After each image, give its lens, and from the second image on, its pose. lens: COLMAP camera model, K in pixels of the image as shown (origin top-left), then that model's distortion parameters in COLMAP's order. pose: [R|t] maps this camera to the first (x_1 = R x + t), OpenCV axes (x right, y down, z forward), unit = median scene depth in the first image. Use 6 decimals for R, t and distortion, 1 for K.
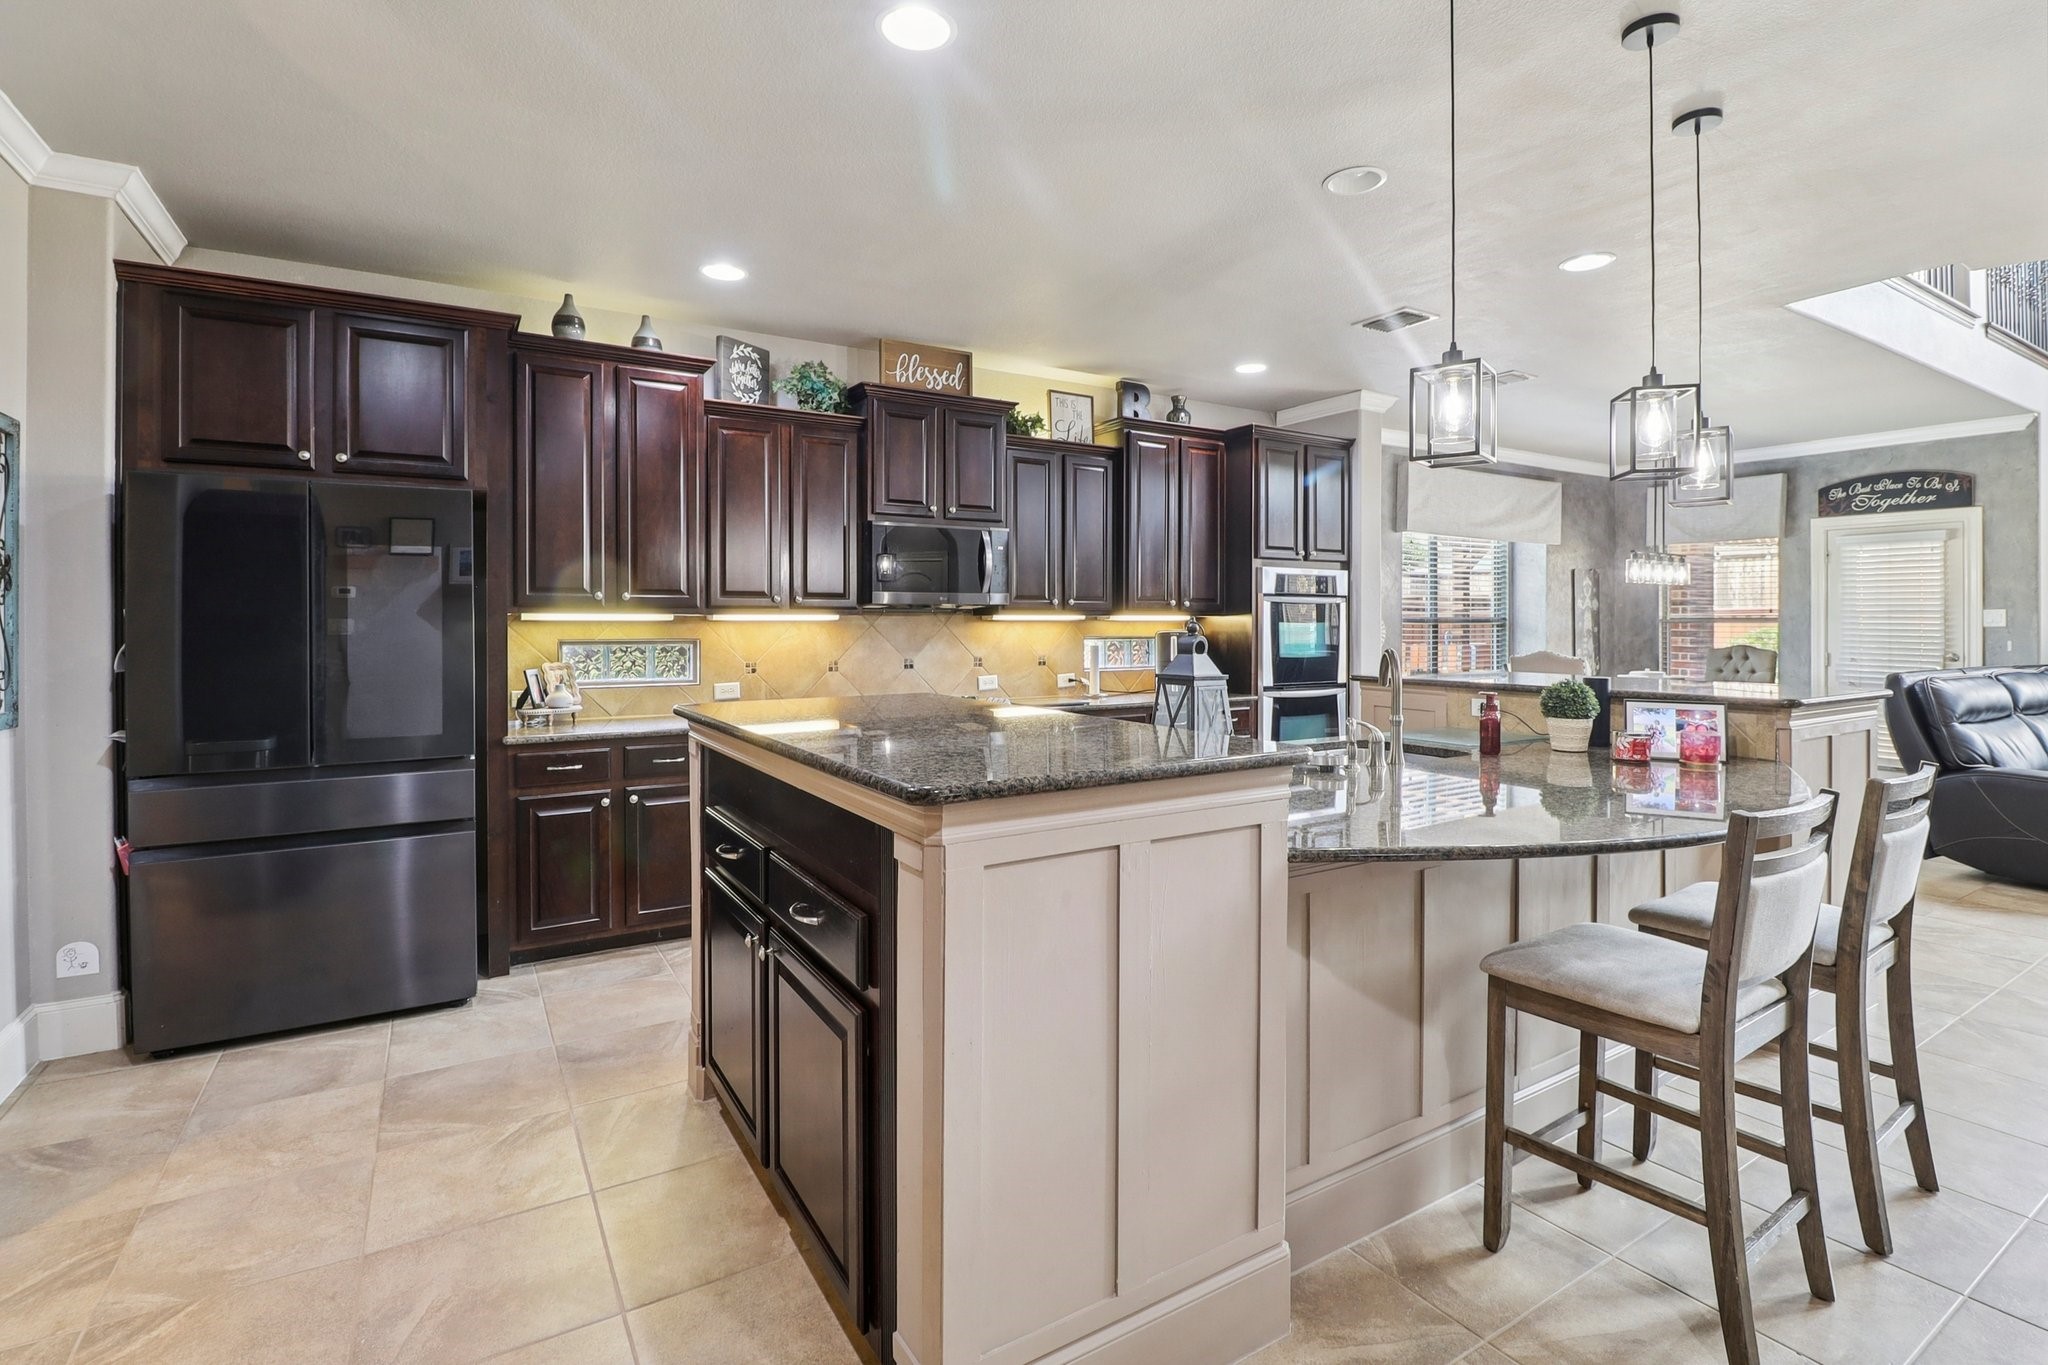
lens RADIAL K [[958.2, 0, 998.2], [0, 958.2, 631.1], [0, 0, 1]] dist [0.001671, -0.019732]
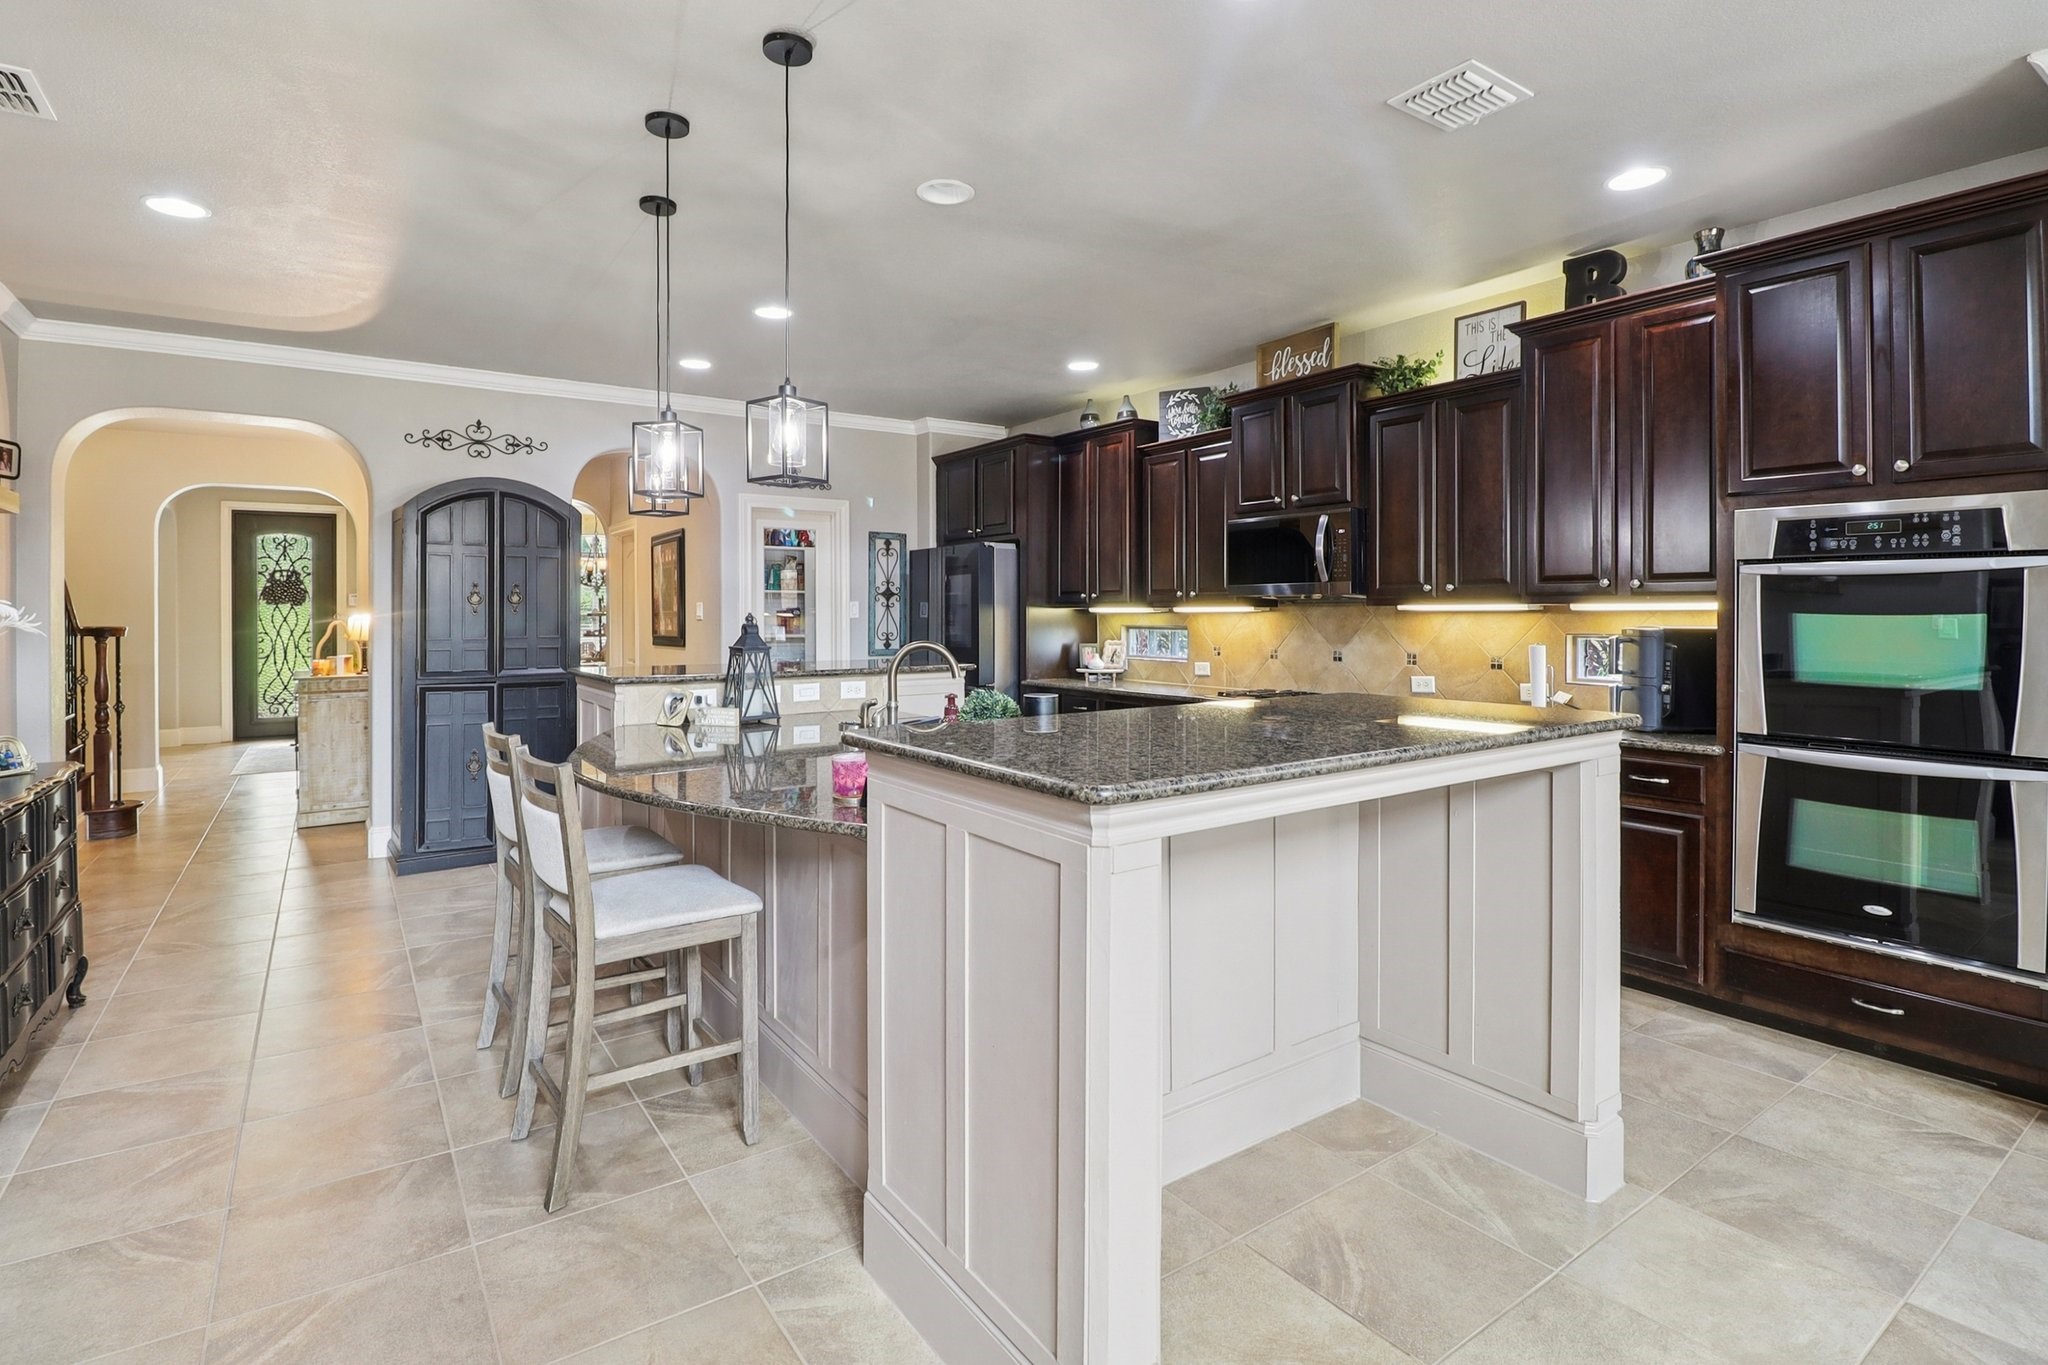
lens RADIAL K [[958.2, 0, 998.2], [0, 958.2, 631.1], [0, 0, 1]] dist [0.001671, -0.019732]
pose [[0.066809, 0.019135, -0.997582, 0.911039], [-0.007269, 0.999799, 0.018691, -0.007153], [0.997739, 0.006002, 0.066935, 0.636852]]
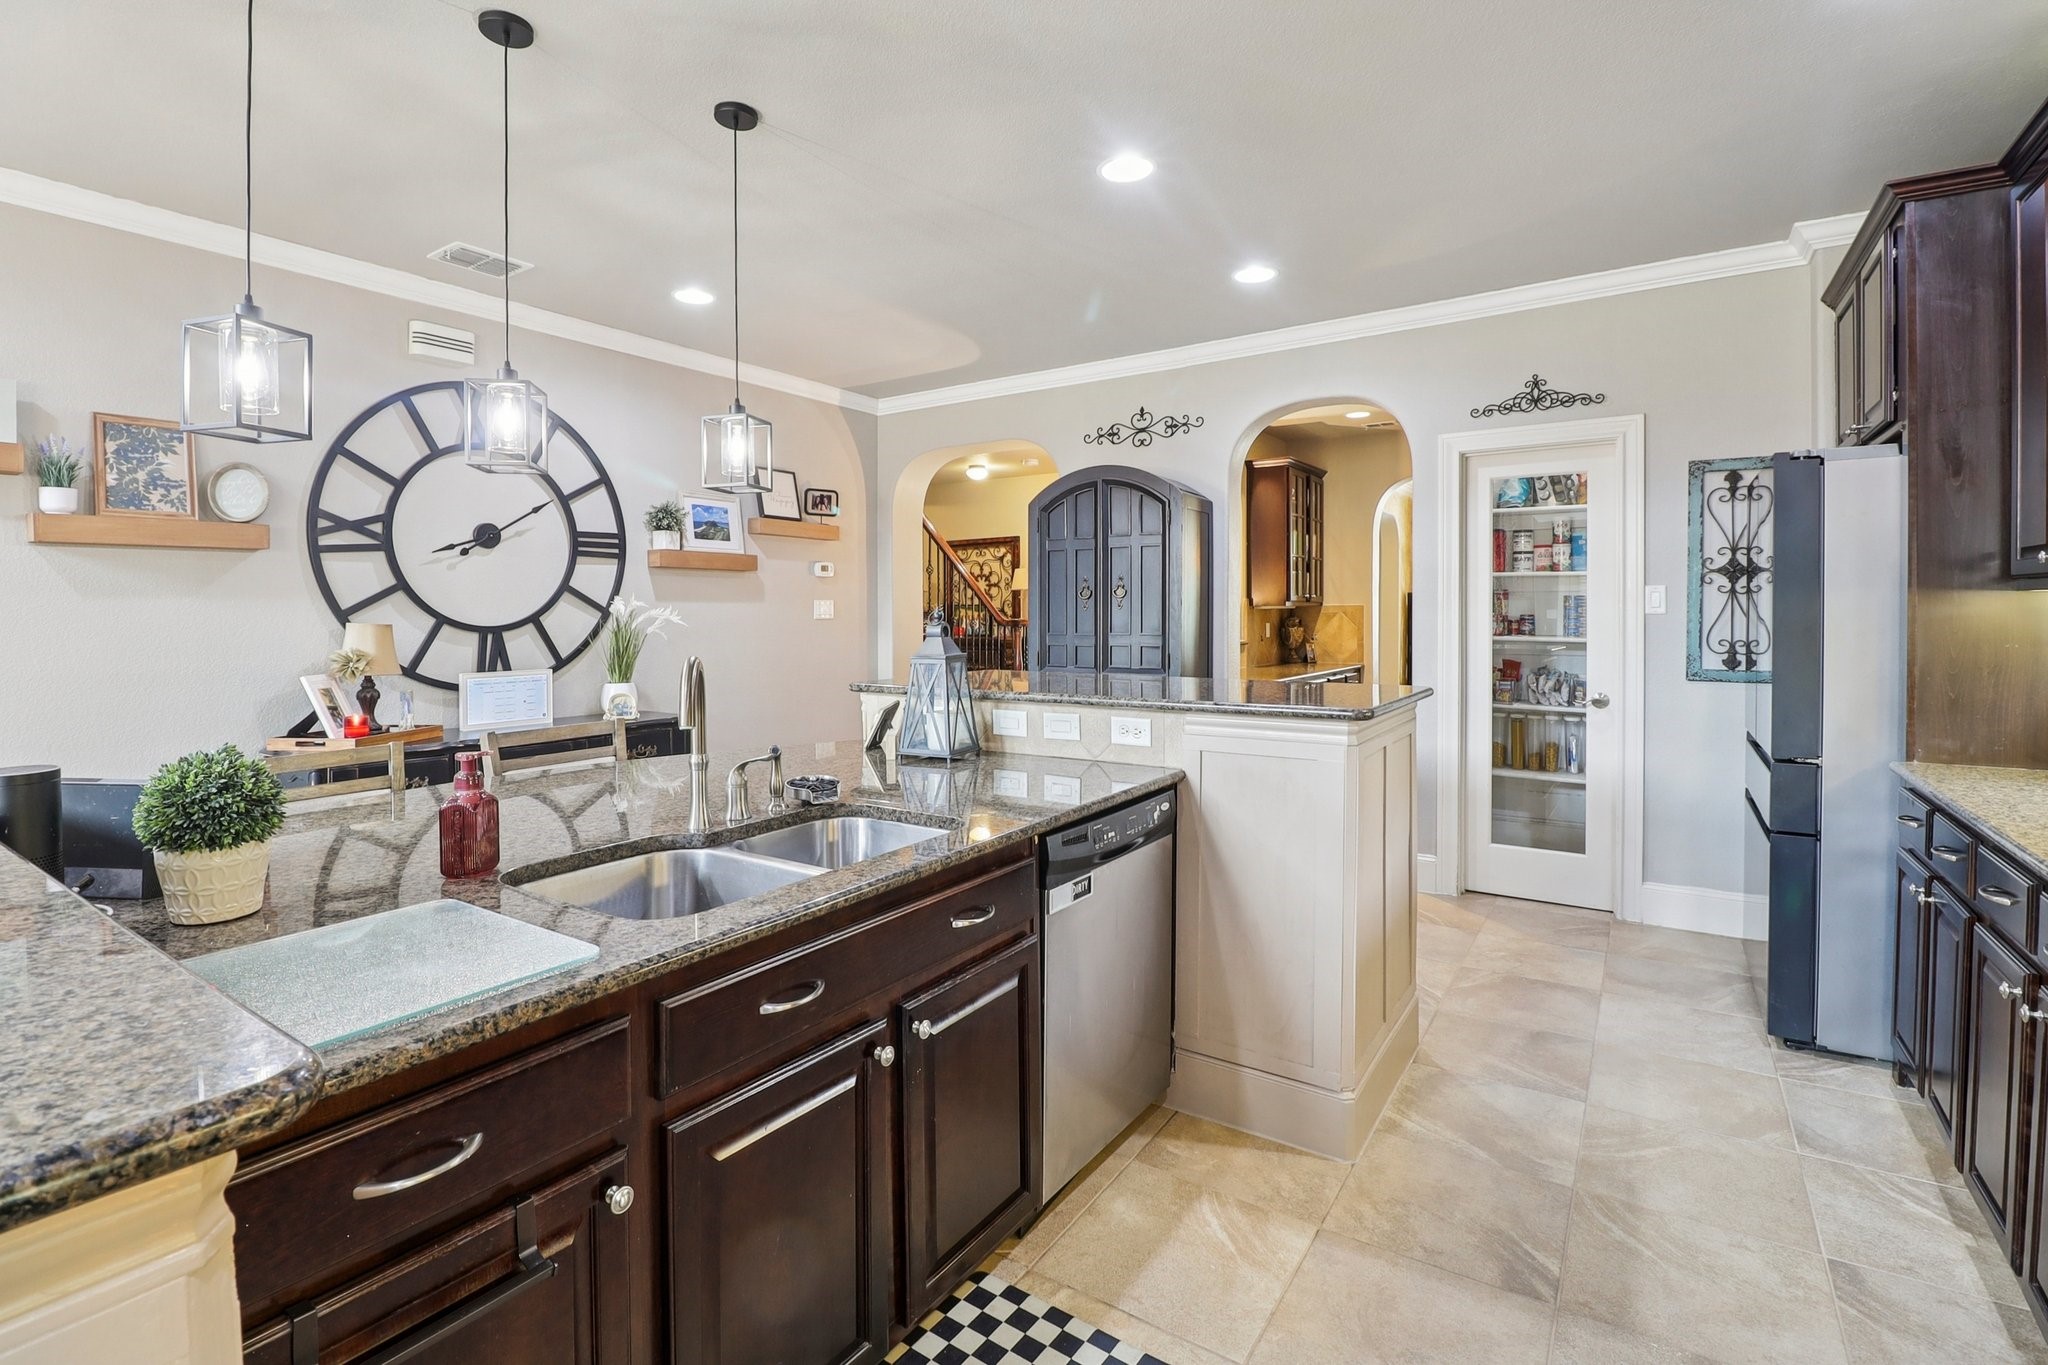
lens RADIAL K [[949.8, 0, 1026.6], [0, 949.8, 615.4], [0, 0, 1]] dist [-0.002077, -0.001681]
pose [[-0.896907, 0.007890, -0.442148, 0.306139], [0.002411, 0.999913, 0.012952, -0.008892], [0.442212, 0.010551, -0.896848, 1.029252]]
